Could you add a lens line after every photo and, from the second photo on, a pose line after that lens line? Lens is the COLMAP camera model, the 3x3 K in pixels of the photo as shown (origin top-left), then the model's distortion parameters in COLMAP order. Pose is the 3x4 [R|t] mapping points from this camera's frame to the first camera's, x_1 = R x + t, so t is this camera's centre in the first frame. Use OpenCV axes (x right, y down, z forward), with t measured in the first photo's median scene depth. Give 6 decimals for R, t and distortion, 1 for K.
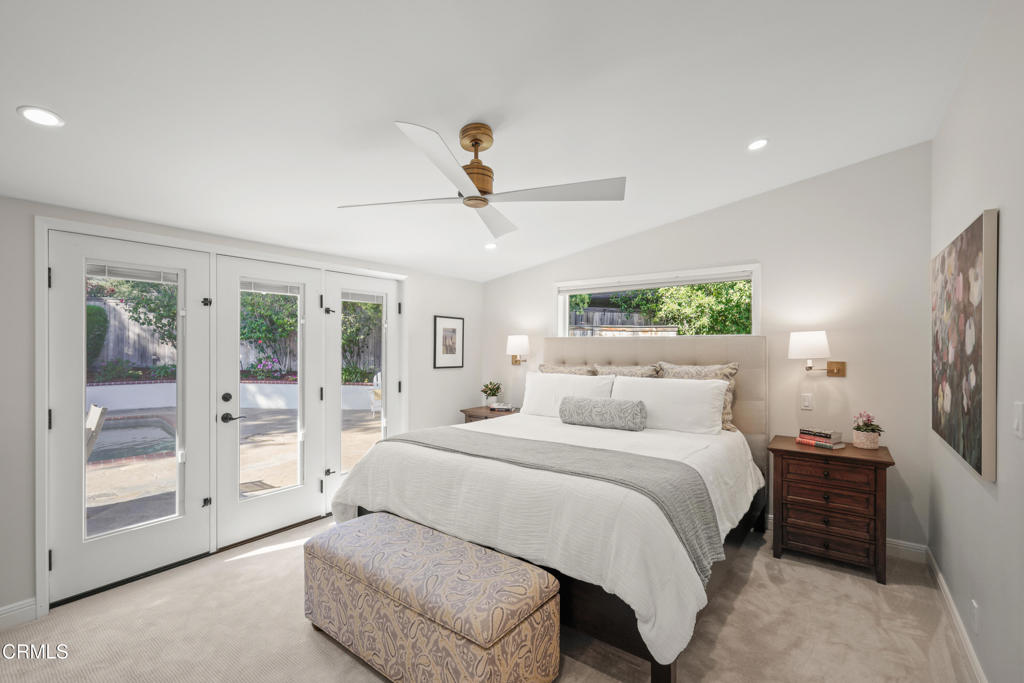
lens RADIAL K [[445.1, 0, 511.5], [0, 445.1, 343.4], [0, 0, 1]] dist [0.003822, -0.000486]
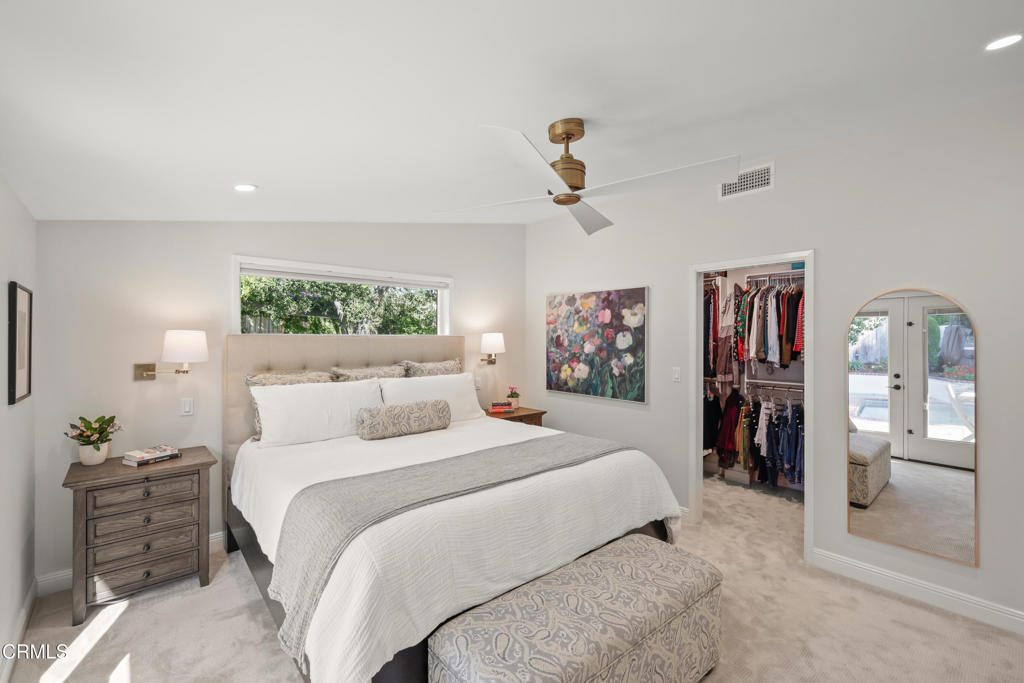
lens RADIAL K [[445.1, 0, 505.4], [0, 445.1, 340.1], [0, 0, 1]] dist [0.003822, -0.000486]
pose [[0.227746, 0.002766, 0.973717, -0.641426], [0.007496, 0.999961, -0.004593, 0.001367], [-0.973692, 0.008345, 0.227717, 0.590038]]
